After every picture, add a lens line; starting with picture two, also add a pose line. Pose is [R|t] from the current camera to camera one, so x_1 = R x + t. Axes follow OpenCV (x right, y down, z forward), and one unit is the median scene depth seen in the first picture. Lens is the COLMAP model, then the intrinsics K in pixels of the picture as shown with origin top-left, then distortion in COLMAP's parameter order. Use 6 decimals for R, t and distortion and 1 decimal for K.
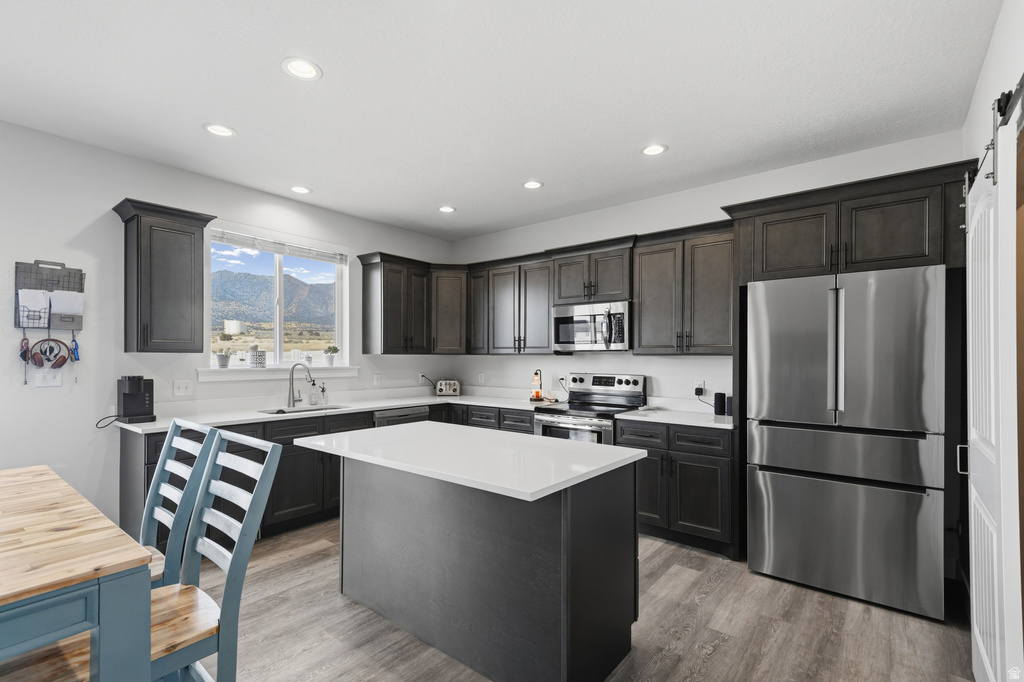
lens RADIAL K [[464.6, 0, 513.1], [0, 464.6, 356.3], [0, 0, 1]] dist [0.026721, -0.009987]
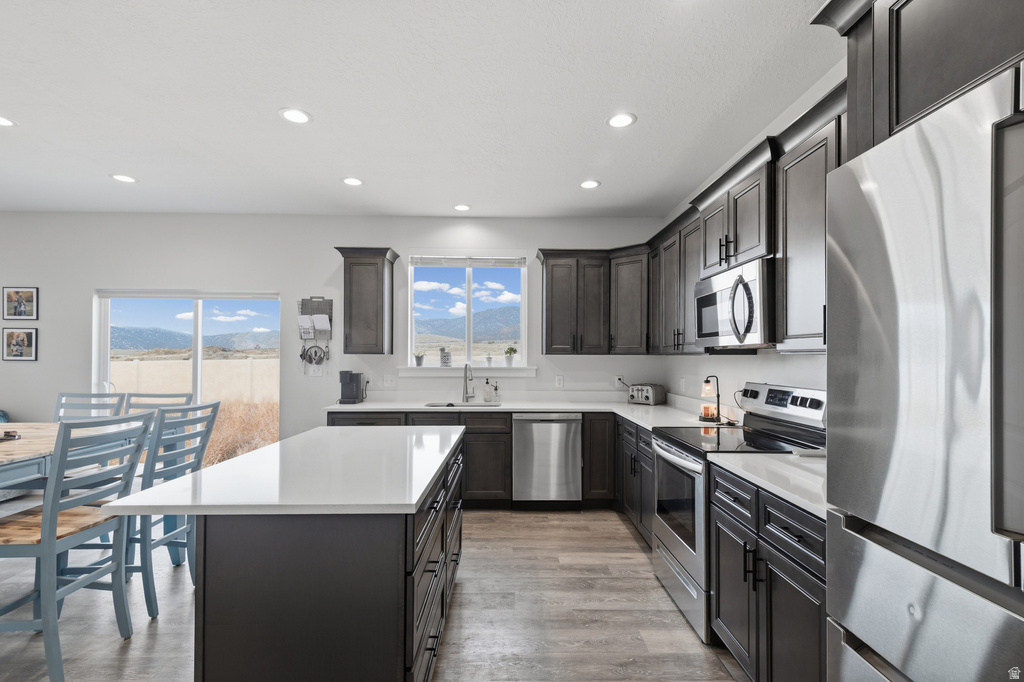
lens RADIAL K [[464.6, 0, 517.0], [0, 464.6, 354.0], [0, 0, 1]] dist [0.026721, -0.009987]
pose [[0.645025, -0.006723, -0.764132, 0.488181], [0.000883, 0.999967, -0.008053, 0.002418], [0.764161, 0.004519, 0.645010, 0.400873]]
